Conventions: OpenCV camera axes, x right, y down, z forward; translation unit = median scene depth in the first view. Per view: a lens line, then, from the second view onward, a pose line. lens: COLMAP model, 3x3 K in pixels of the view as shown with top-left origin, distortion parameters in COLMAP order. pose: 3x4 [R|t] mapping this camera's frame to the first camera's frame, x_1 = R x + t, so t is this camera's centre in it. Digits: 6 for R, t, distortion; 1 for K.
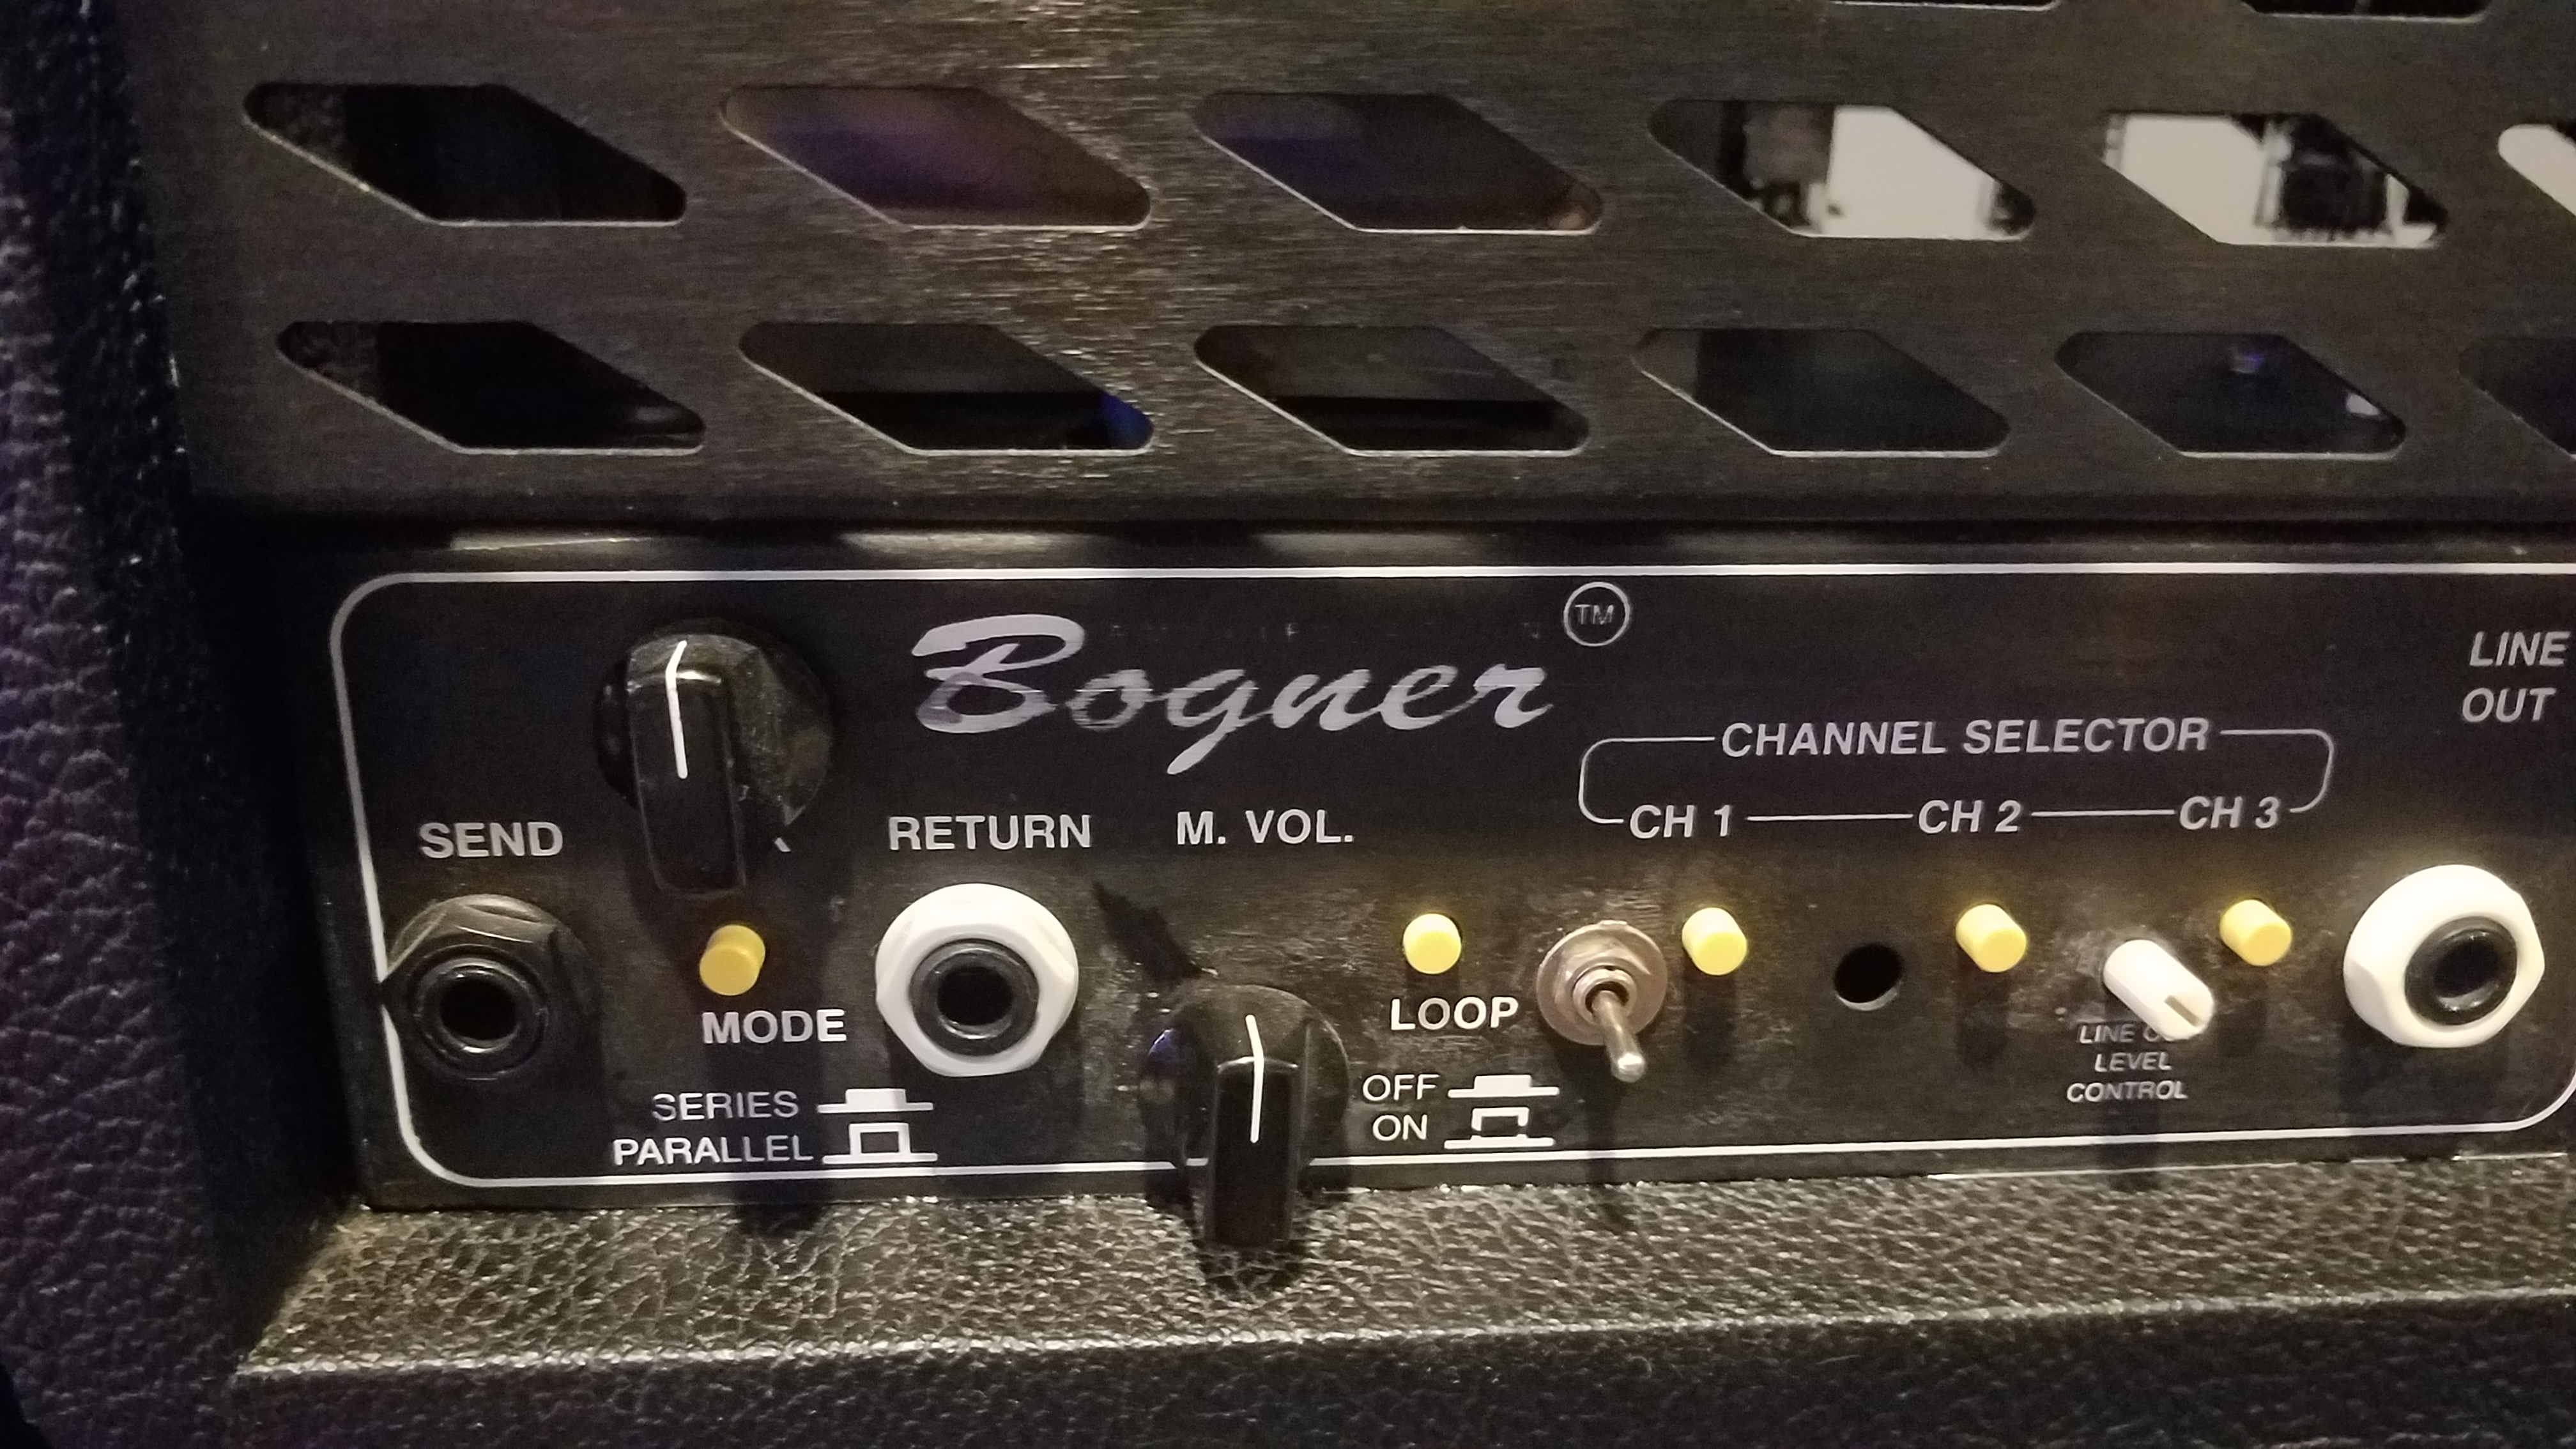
lens RADIAL K [[2038.2, 0, 1288.0], [0, 2038.2, 724.5], [0, 0, 1]] dist [-0.011751, 0.001902]
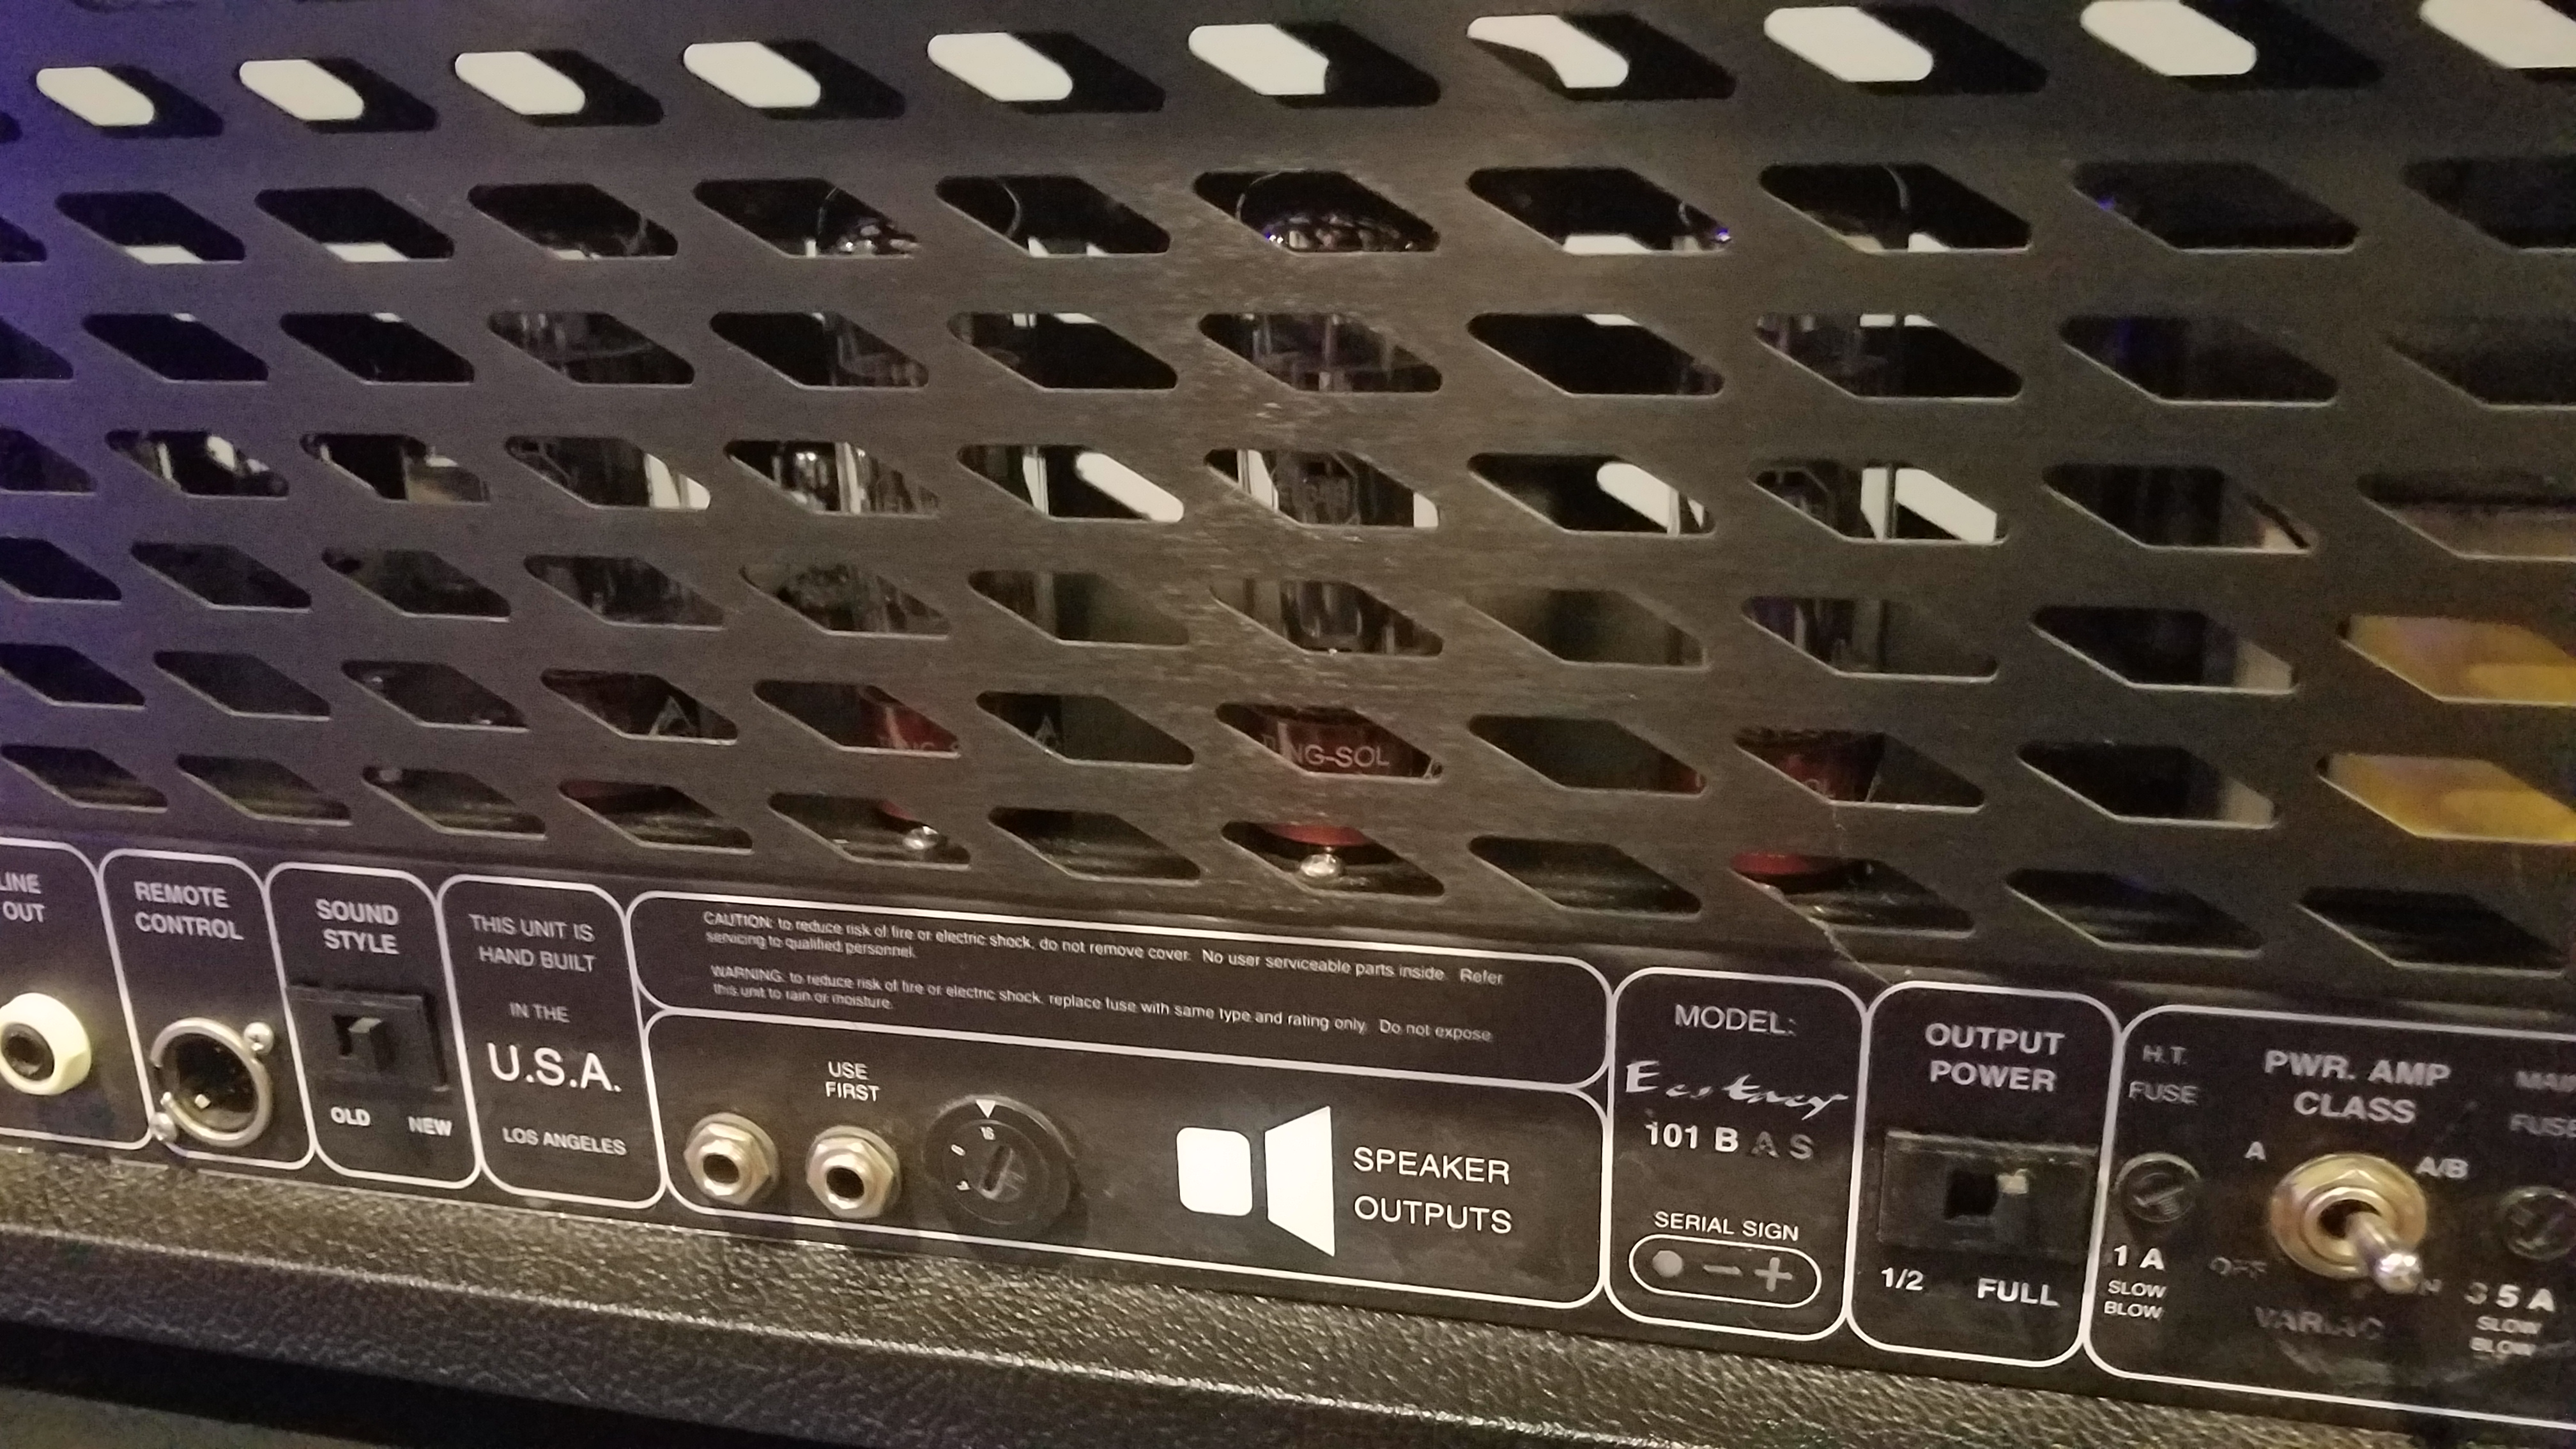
lens RADIAL K [[2038.2, 0, 1288.0], [0, 2038.2, 724.5], [0, 0, 1]] dist [-0.011751, 0.001902]
pose [[0.947692, 0.056835, -0.314086, 2.328161], [-0.062011, 0.998054, -0.006503, -0.246424], [0.313105, 0.025640, 0.949372, -0.421636]]
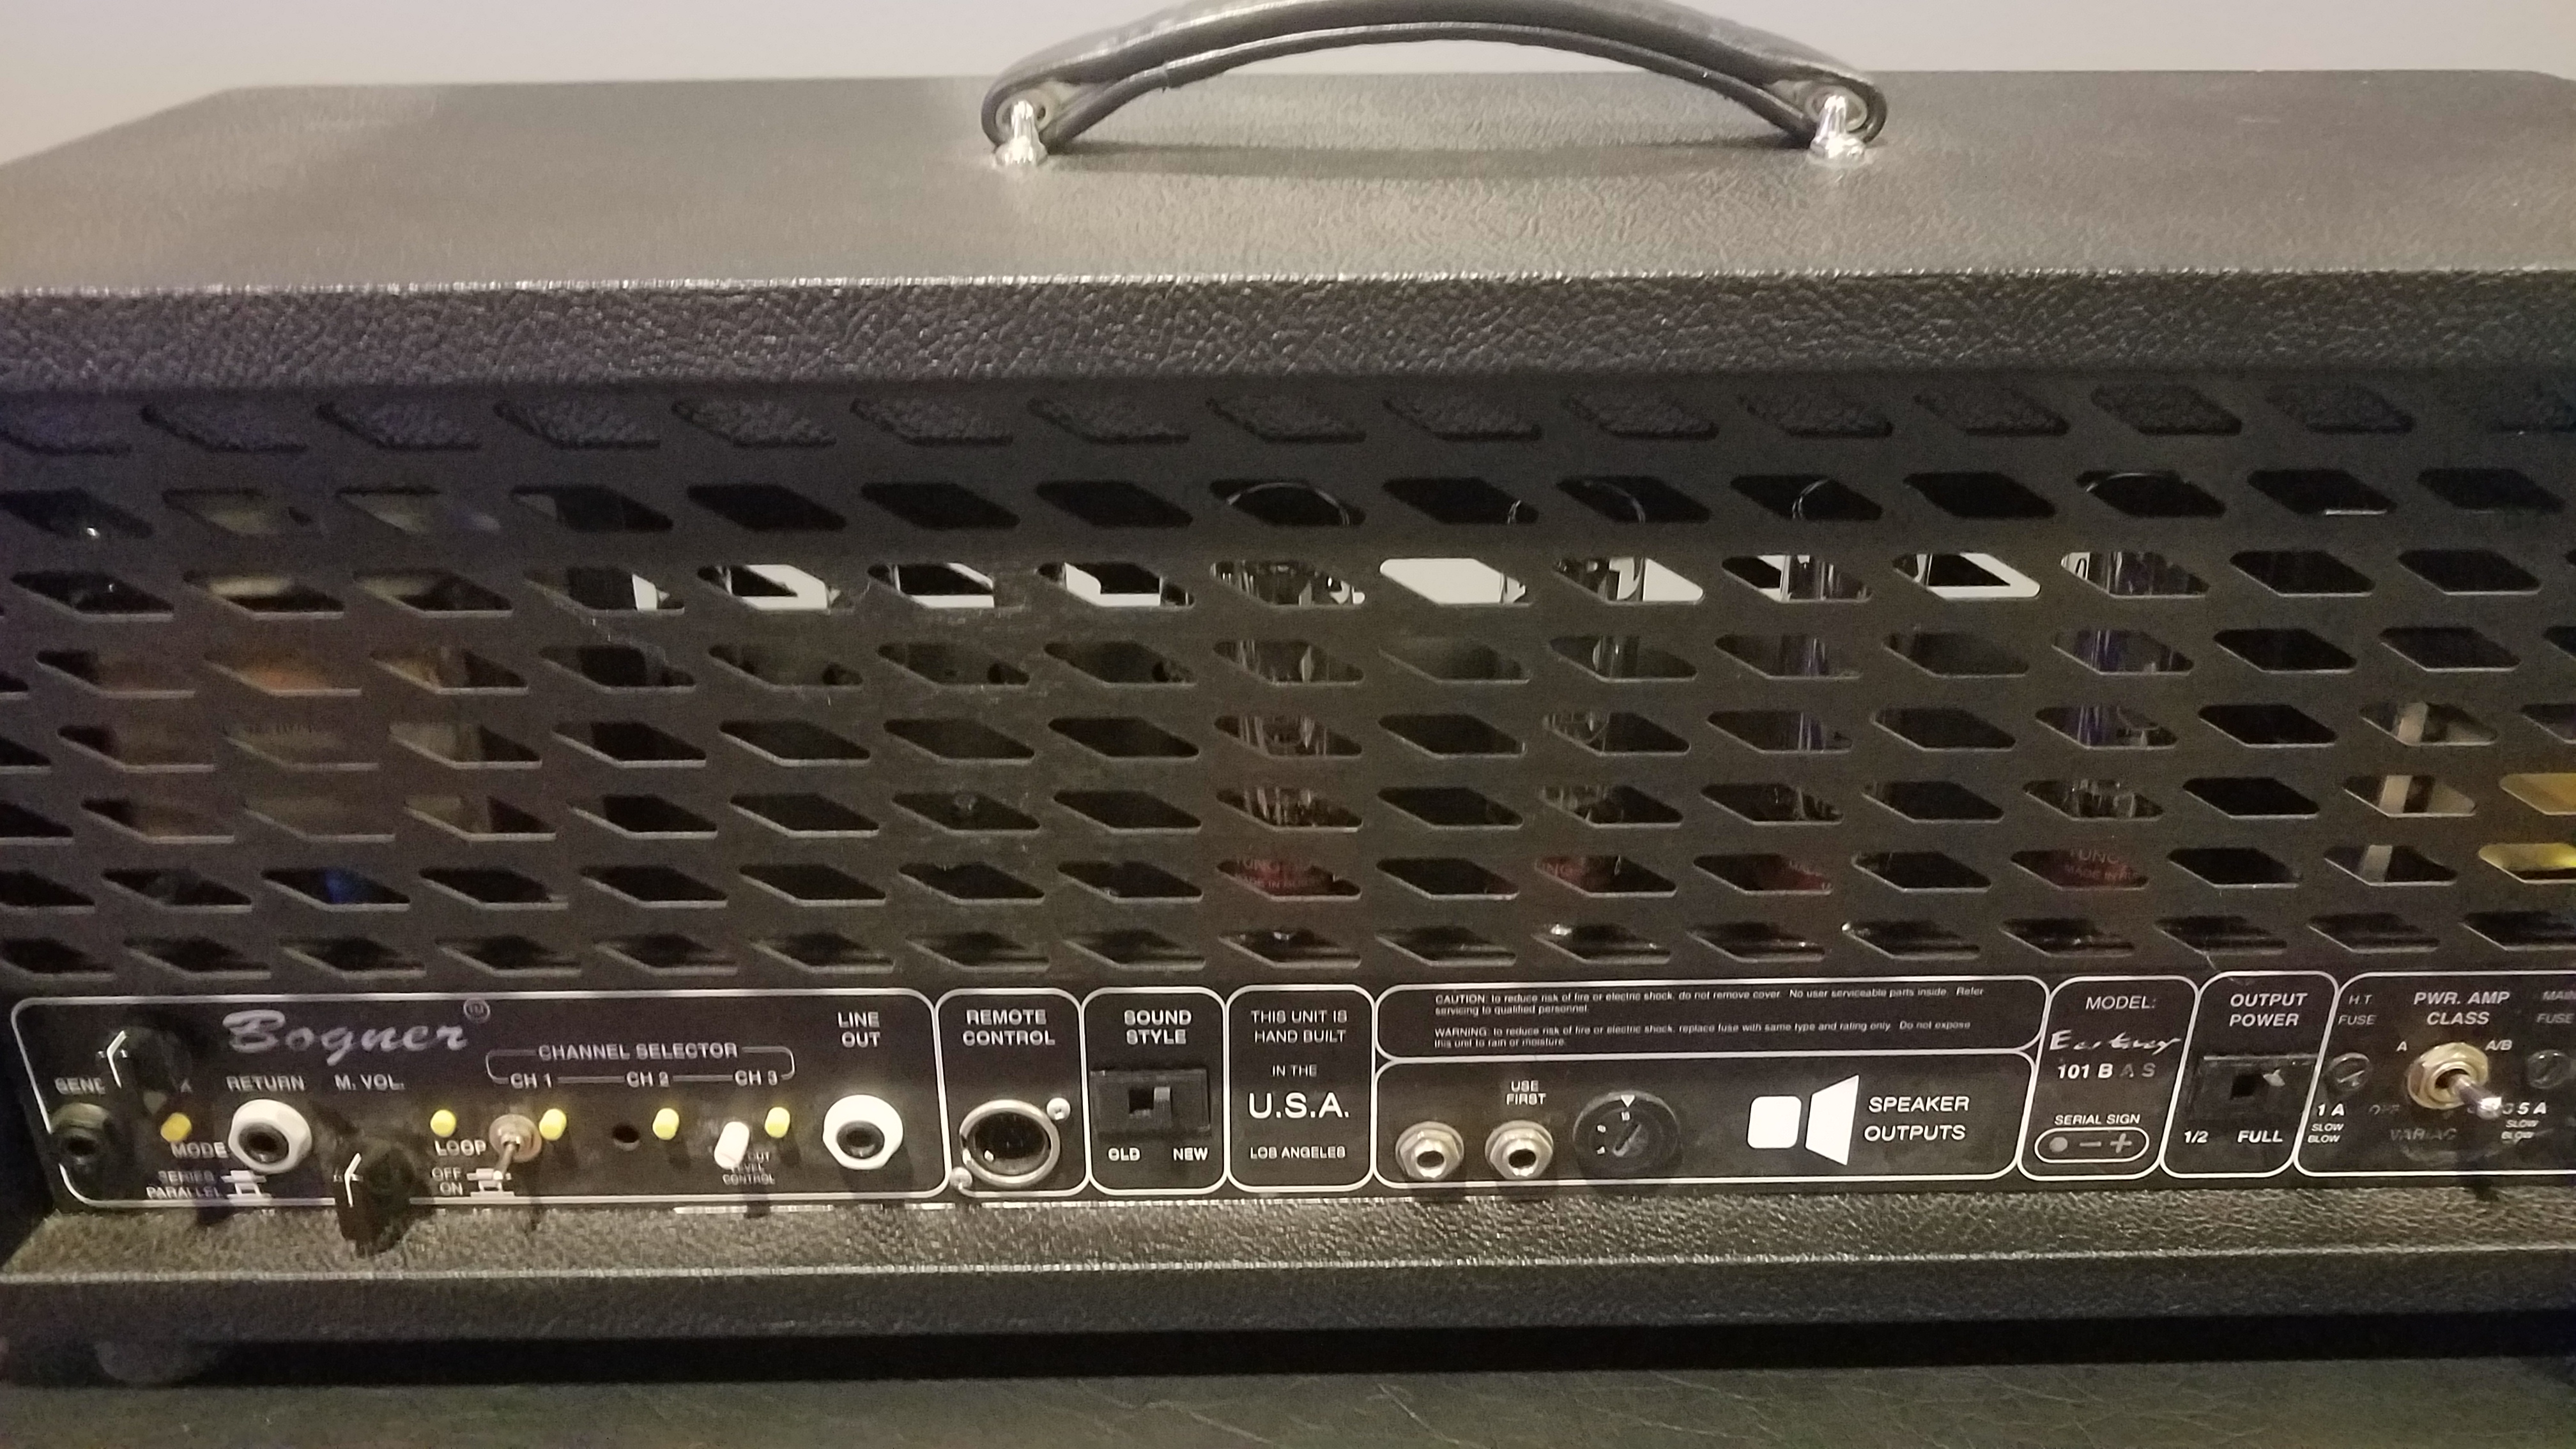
lens RADIAL K [[2038.2, 0, 1288.0], [0, 2038.2, 724.5], [0, 0, 1]] dist [-0.011751, 0.001902]
pose [[0.996874, 0.007629, -0.078632, 1.342346], [0.000960, 0.994082, 0.108625, -0.676401], [0.078996, -0.108361, 0.990968, -1.414915]]
